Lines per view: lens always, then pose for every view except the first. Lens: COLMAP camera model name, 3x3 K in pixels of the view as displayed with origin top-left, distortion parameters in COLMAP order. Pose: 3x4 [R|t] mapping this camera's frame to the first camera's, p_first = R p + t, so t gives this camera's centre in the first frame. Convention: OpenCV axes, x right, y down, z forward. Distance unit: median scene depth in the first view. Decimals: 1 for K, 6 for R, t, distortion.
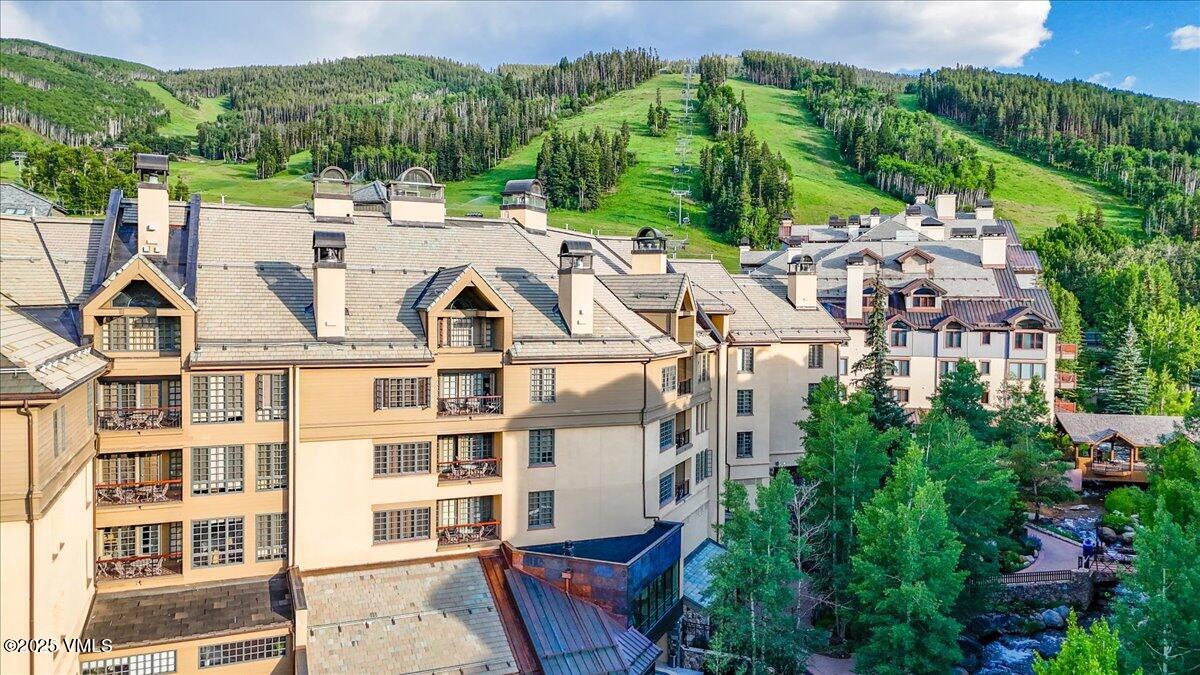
lens RADIAL K [[888.2, 0, 605.1], [0, 888.2, 333.9], [0, 0, 1]] dist [0.066958, -0.056190]
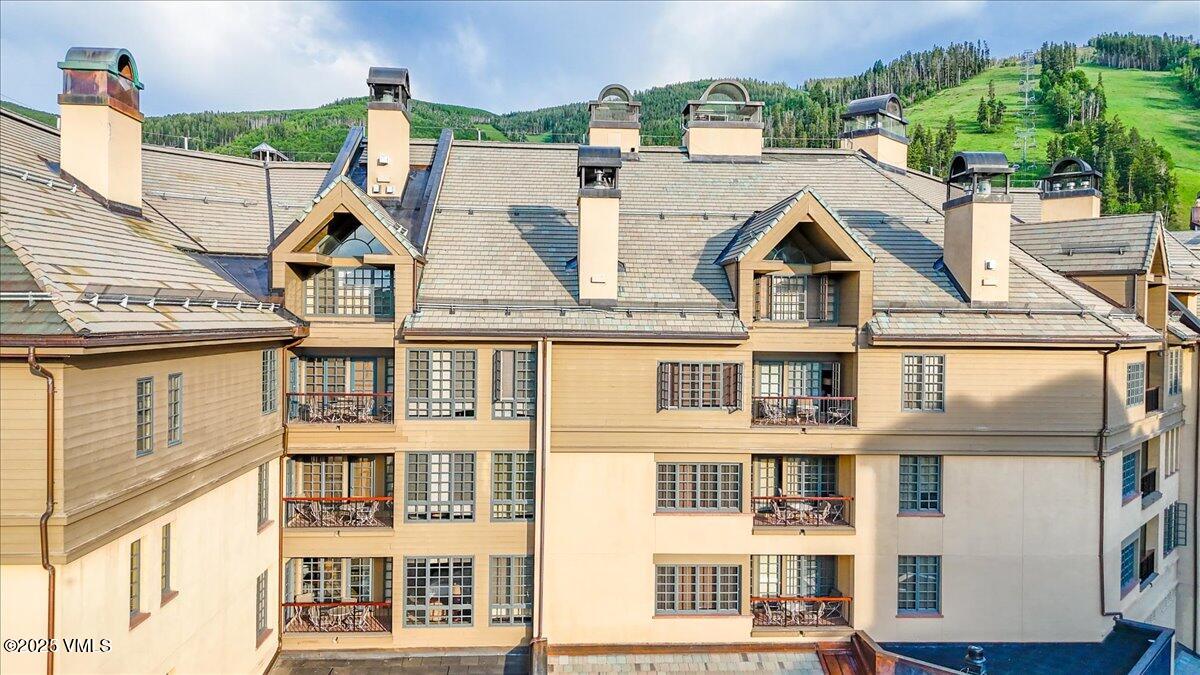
lens RADIAL K [[888.2, 0, 594.6], [0, 888.2, 329.3], [0, 0, 1]] dist [0.066958, -0.056190]
pose [[0.940652, 0.004327, -0.339344, -0.074155], [-0.014509, 0.999517, -0.027474, 0.041268], [0.339062, 0.030767, 0.940261, 0.338718]]
